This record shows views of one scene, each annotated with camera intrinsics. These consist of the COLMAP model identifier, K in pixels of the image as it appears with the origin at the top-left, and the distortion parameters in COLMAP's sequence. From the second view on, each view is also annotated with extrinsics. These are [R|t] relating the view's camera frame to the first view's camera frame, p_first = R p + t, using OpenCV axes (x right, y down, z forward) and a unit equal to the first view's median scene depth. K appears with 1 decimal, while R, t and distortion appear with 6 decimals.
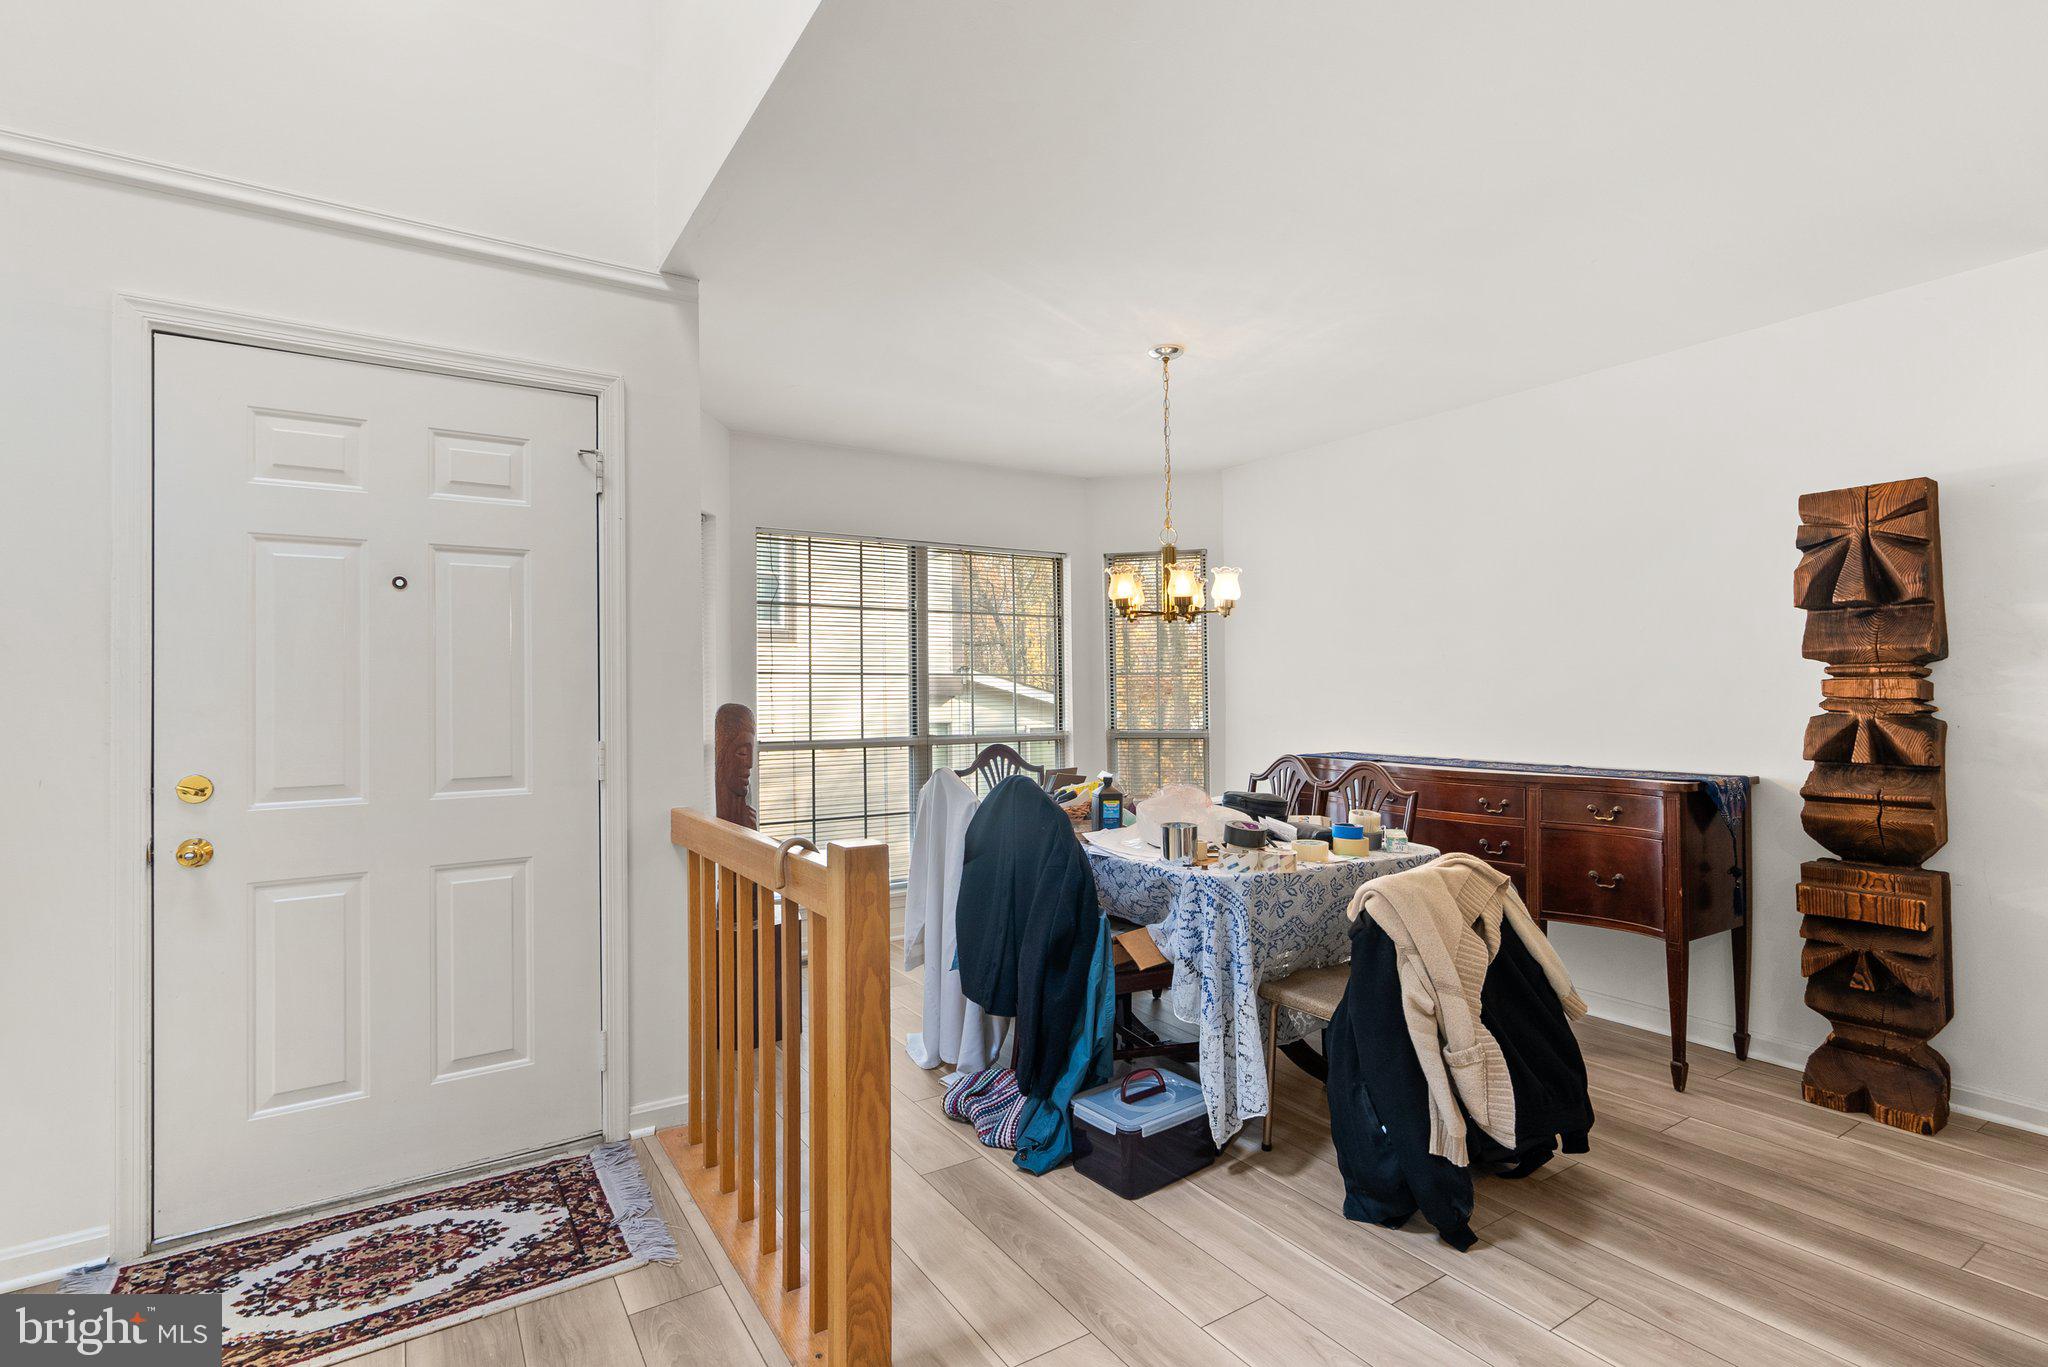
lens RADIAL K [[961.1, 0, 1024.0], [0, 961.1, 683.5], [0, 0, 1]] dist [0.001815, 0.000712]
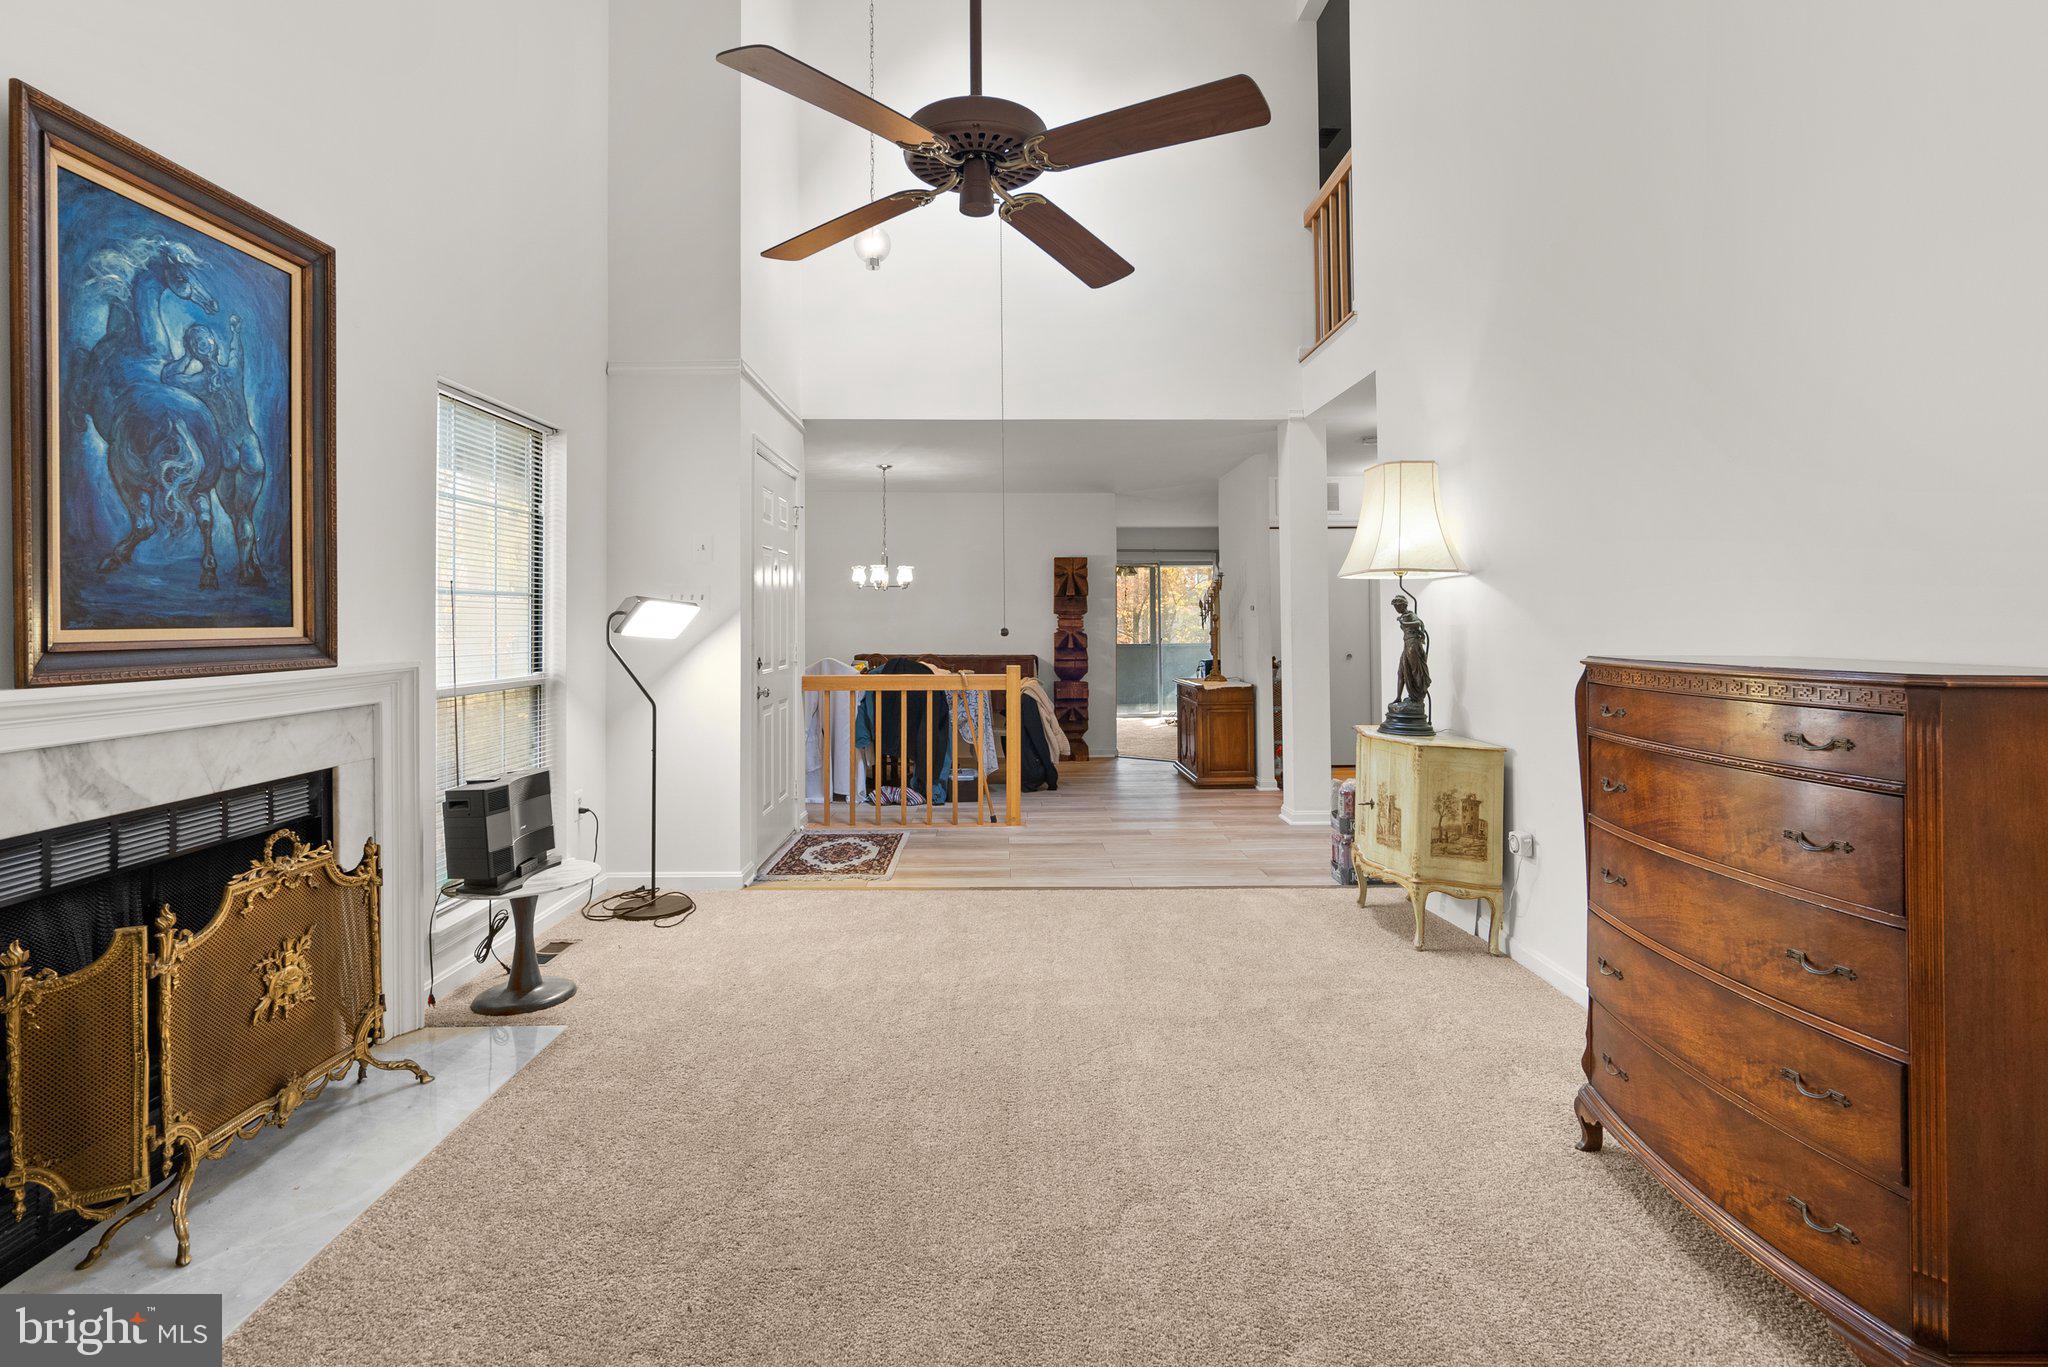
lens RADIAL K [[966.6, 0, 1024.8], [0, 966.6, 622.5], [0, 0, 1]] dist [0.000477, 0.000140]
pose [[0.548998, 0.009919, 0.835765, -1.771499], [-0.012794, 0.999912, -0.003463, 0.014596], [-0.835726, -0.008792, 0.549077, -0.562410]]
